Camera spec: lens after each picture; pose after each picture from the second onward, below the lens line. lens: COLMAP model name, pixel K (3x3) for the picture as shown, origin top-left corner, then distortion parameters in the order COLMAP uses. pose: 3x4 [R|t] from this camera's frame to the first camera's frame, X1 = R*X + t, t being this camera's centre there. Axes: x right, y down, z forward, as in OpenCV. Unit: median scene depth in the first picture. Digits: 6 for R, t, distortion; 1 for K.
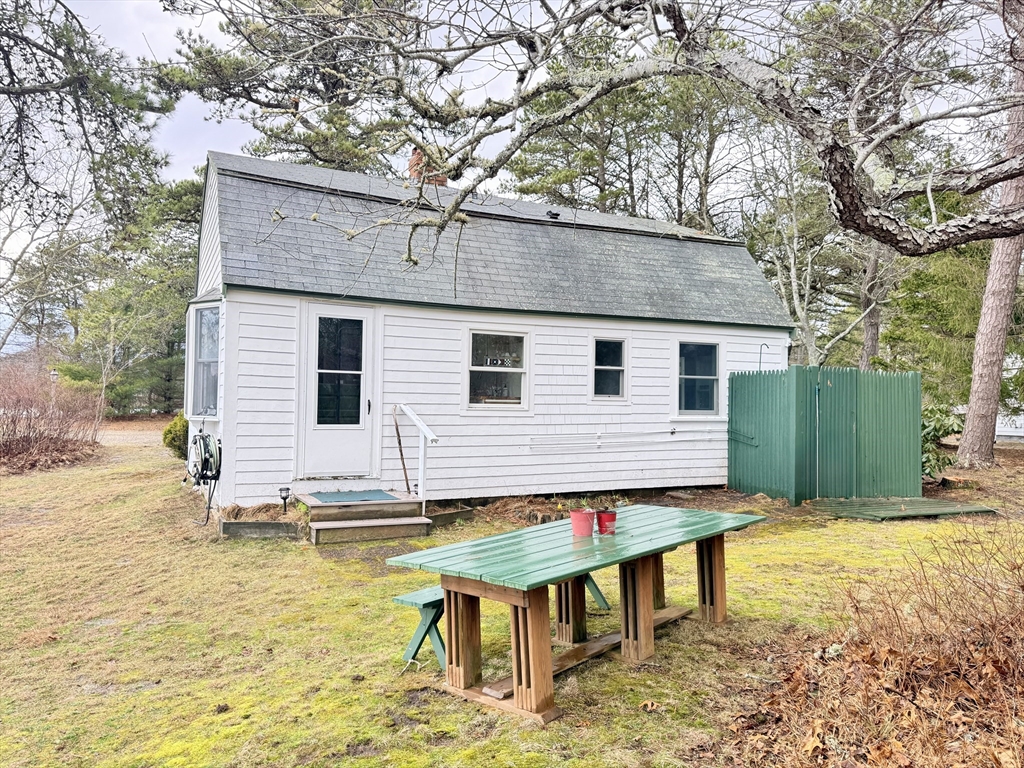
lens RADIAL K [[723.5, 0, 513.7], [0, 723.5, 385.1], [0, 0, 1]] dist [0.105194, -0.156027]
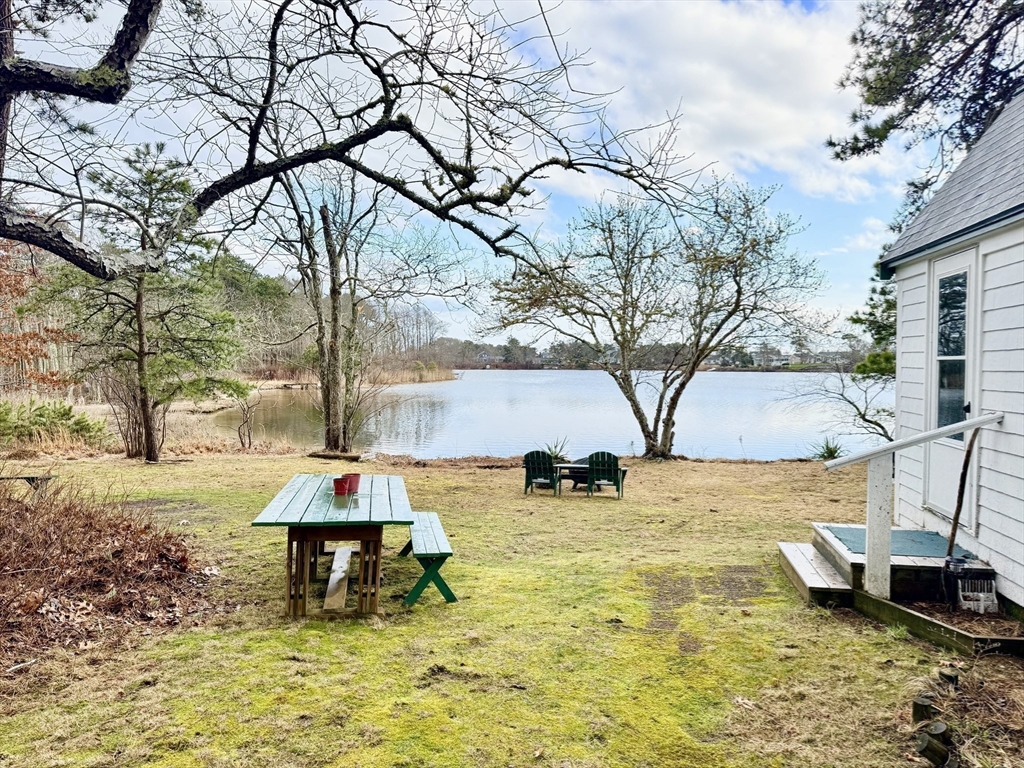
lens RADIAL K [[723.5, 0, 513.7], [0, 723.5, 385.1], [0, 0, 1]] dist [0.105194, -0.156027]
pose [[-0.565633, 0.000836, -0.824657, 0.487235], [0.002734, 0.999996, -0.000862, 0.005359], [0.824652, -0.002742, -0.565633, 0.970215]]
